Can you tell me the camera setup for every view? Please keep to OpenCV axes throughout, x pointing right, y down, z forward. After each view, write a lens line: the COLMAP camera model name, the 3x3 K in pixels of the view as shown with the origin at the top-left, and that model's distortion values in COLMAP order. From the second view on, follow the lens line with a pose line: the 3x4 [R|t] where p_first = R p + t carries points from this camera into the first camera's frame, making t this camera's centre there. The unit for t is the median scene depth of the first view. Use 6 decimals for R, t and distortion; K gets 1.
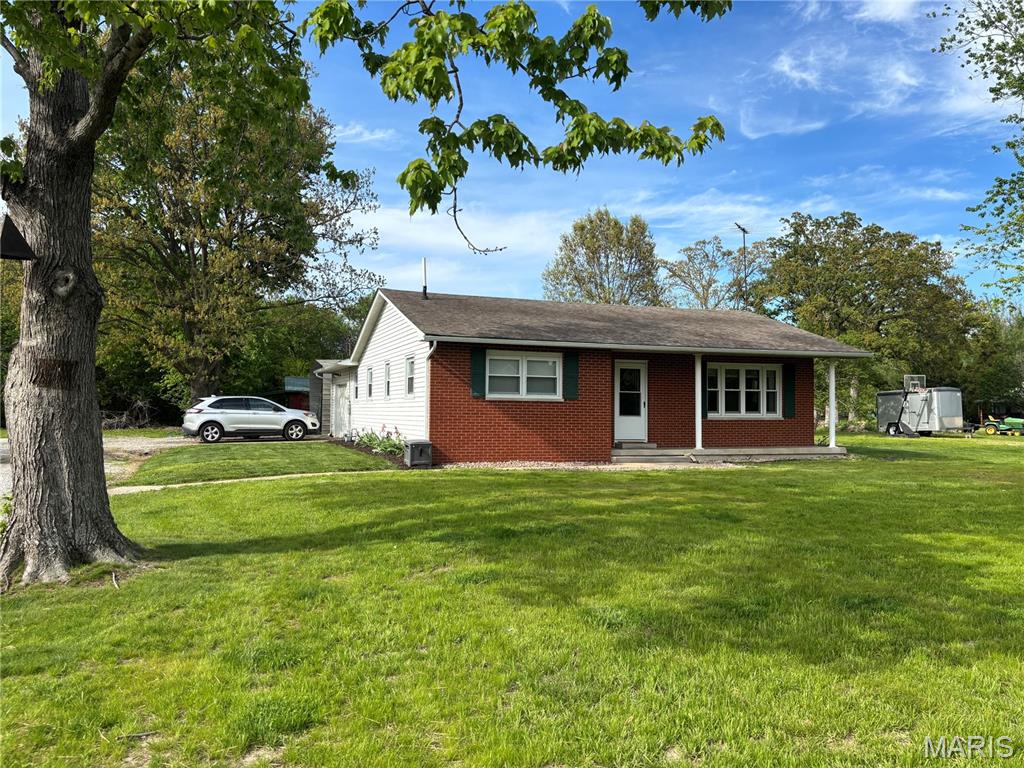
lens RADIAL K [[777.2, 0, 512.0], [0, 777.2, 384.0], [0, 0, 1]] dist [-0.003181, -0.006361]
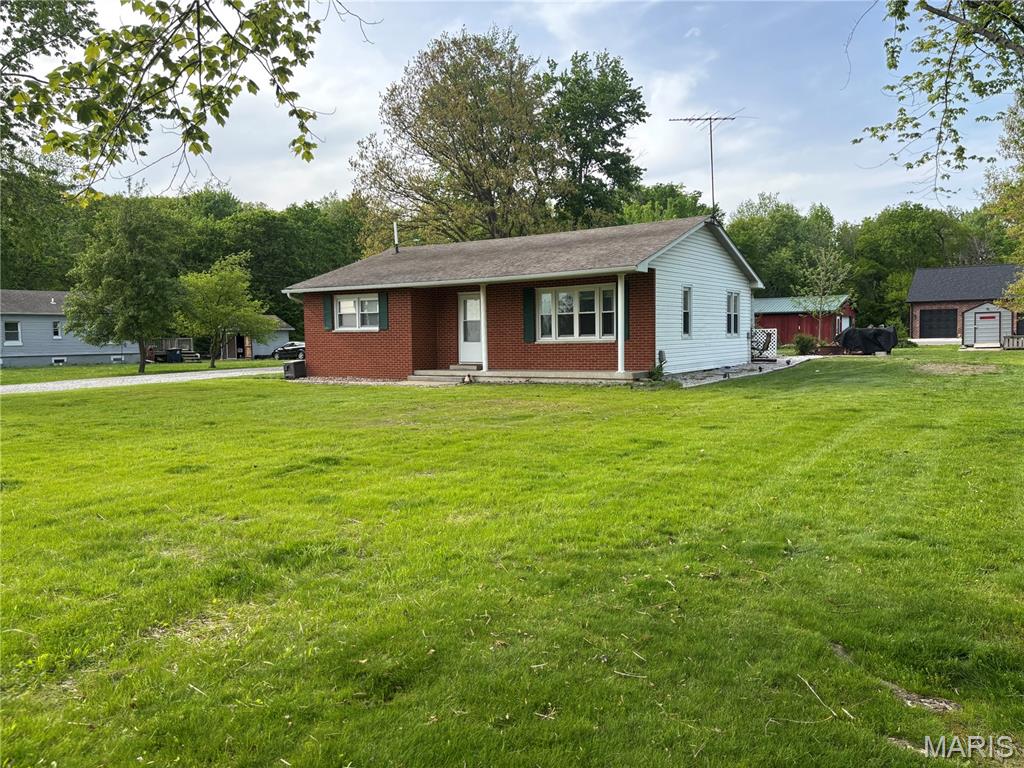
lens RADIAL K [[777.2, 0, 512.0], [0, 777.2, 384.0], [0, 0, 1]] dist [-0.003181, -0.006361]
pose [[0.589415, 0.029502, -0.807292, 1.045112], [0.047412, 0.996347, 0.071028, 0.023976], [0.806438, -0.080140, 0.585863, 0.355099]]
